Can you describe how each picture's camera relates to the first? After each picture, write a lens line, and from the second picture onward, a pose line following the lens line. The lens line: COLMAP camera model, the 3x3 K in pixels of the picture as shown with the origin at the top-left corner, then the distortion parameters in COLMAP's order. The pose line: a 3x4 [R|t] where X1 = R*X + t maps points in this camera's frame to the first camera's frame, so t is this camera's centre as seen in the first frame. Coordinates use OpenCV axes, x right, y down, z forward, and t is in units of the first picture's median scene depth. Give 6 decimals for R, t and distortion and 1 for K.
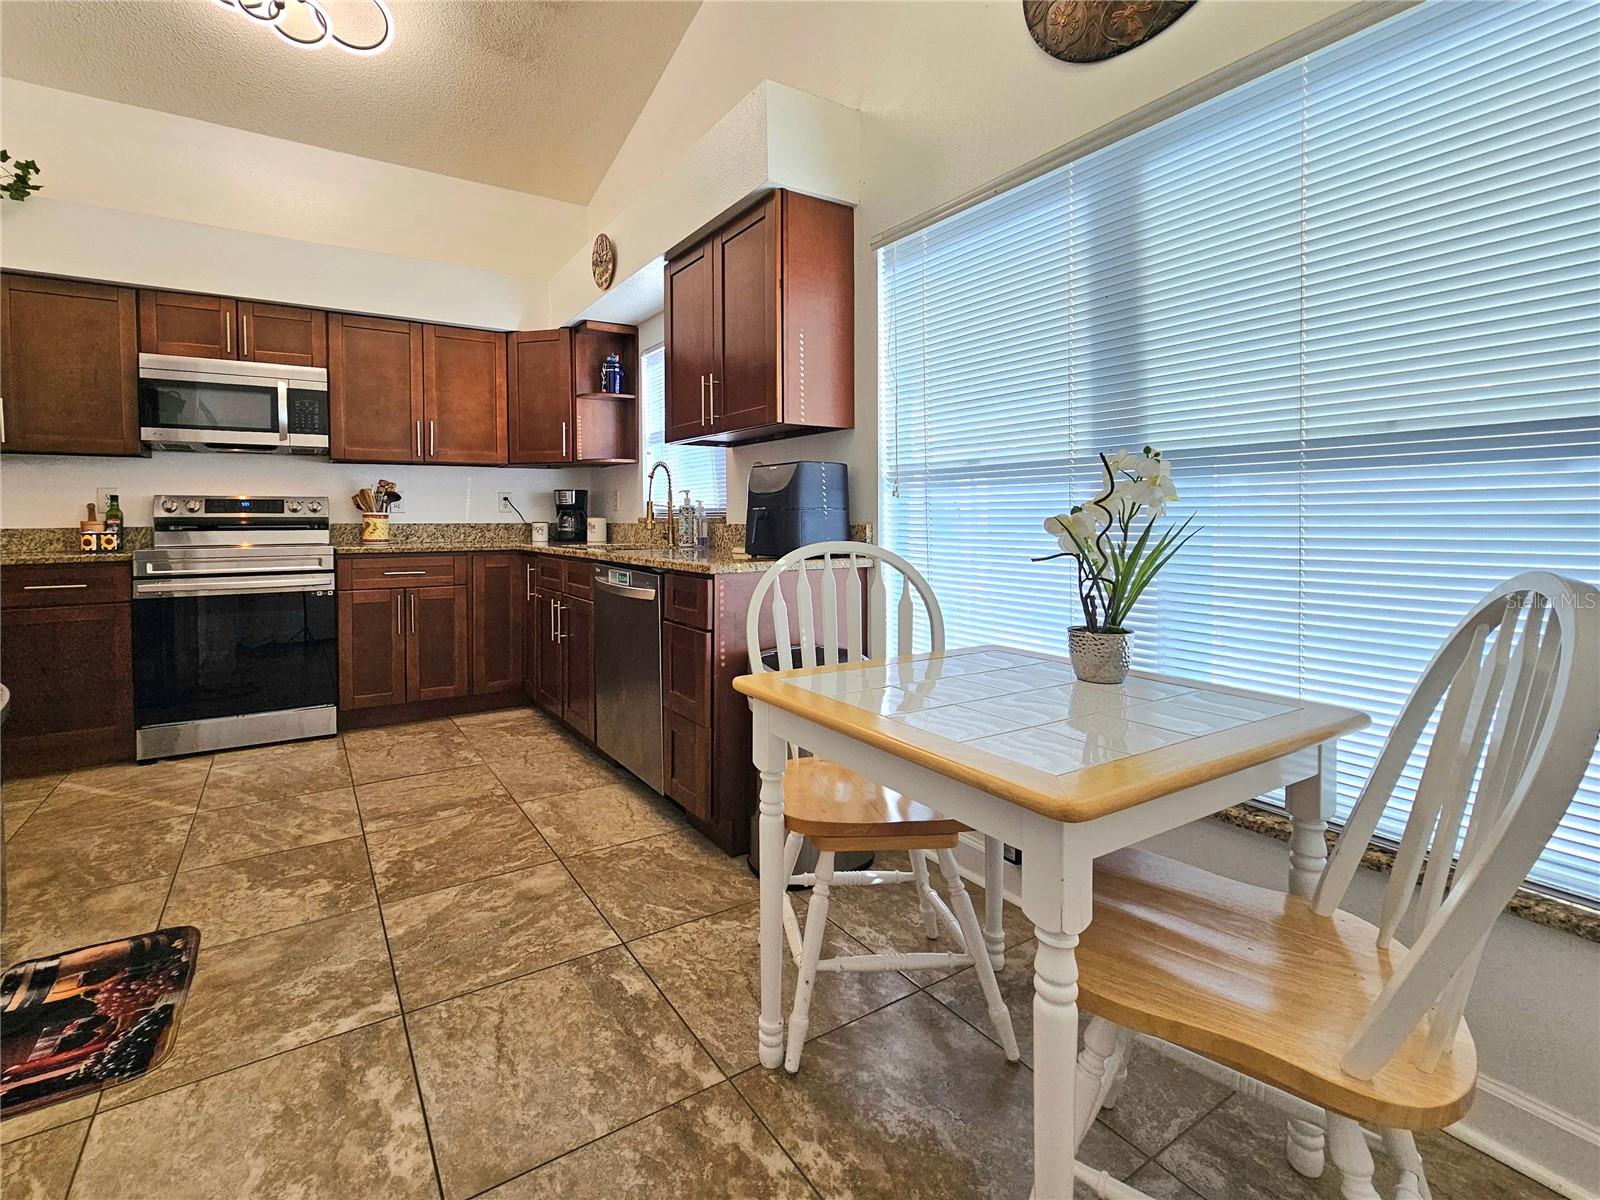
lens RADIAL K [[728.1, 0, 729.9], [0, 728.1, 537.0], [0, 0, 1]] dist [-0.007831, 0.001238]
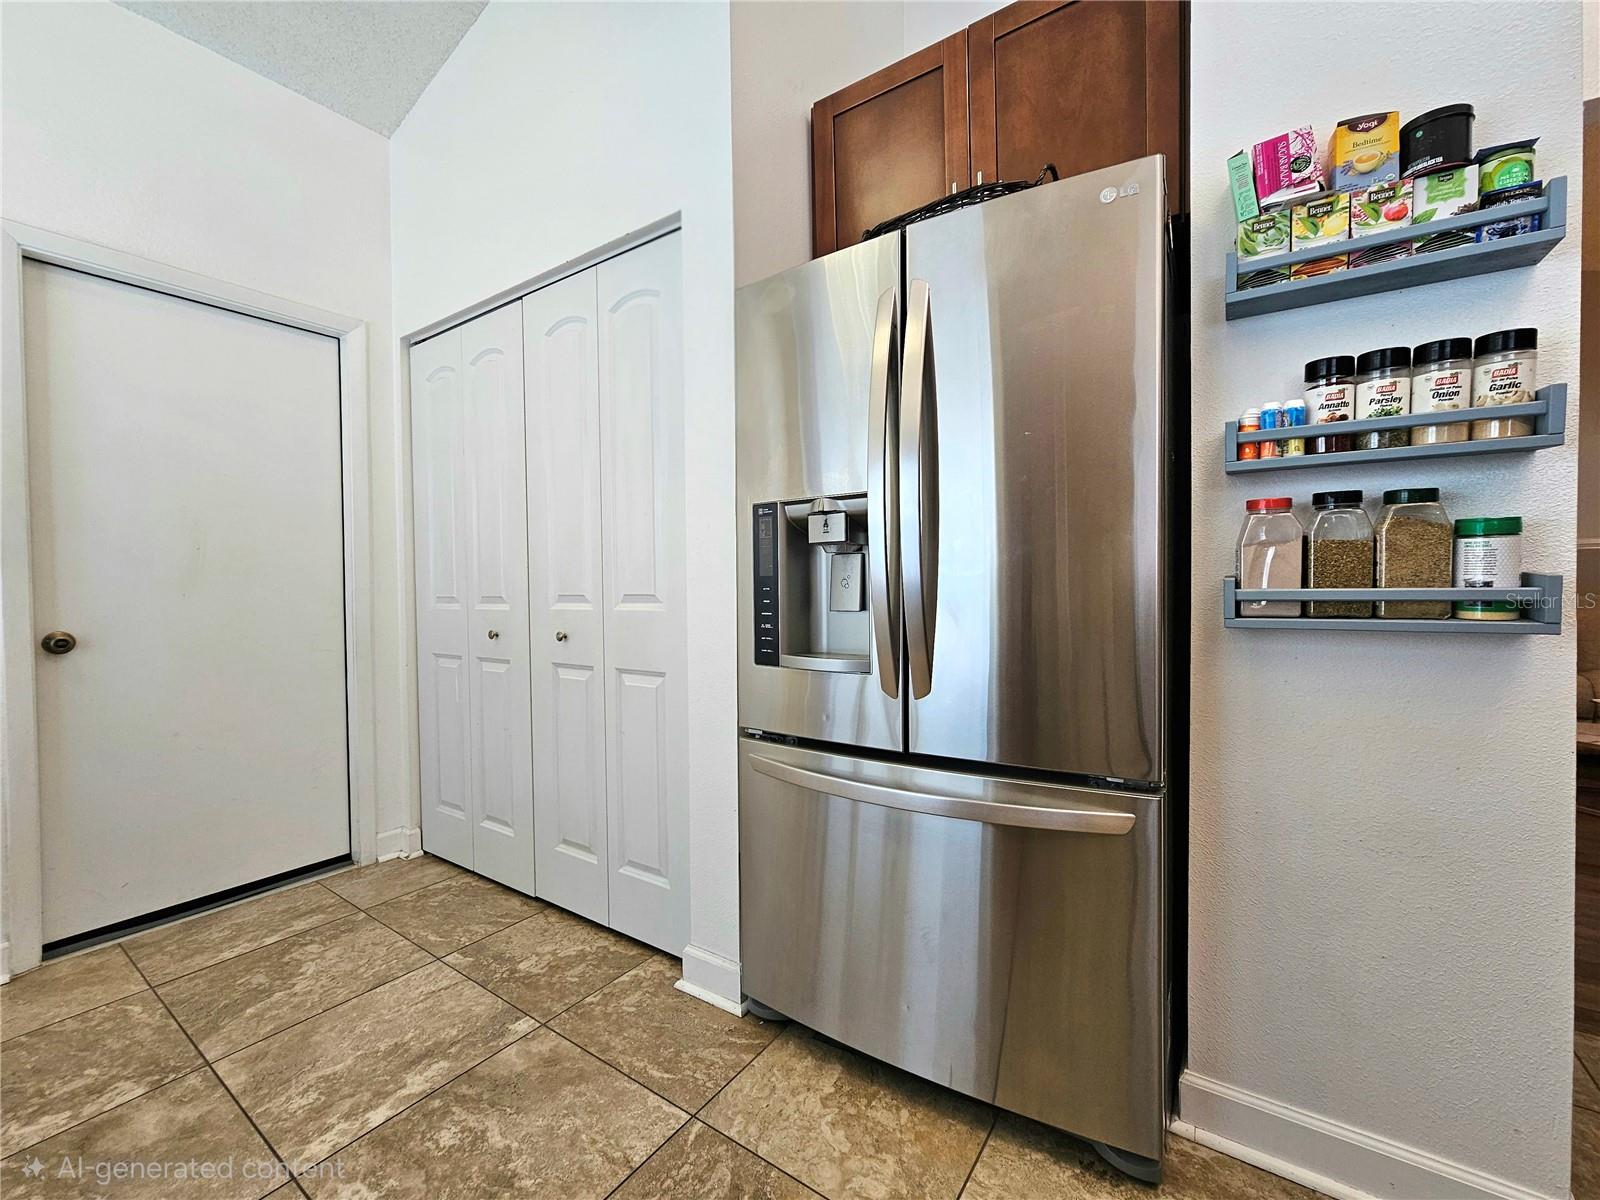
lens RADIAL K [[655.8, 0, 805.6], [0, 655.8, 595.5], [0, 0, 1]] dist [-0.004839, 0.001885]
pose [[-0.910044, 0.021351, -0.413961, -0.266365], [0.002697, 0.998956, 0.045593, -0.024546], [0.414503, 0.040375, -0.909152, 0.828686]]
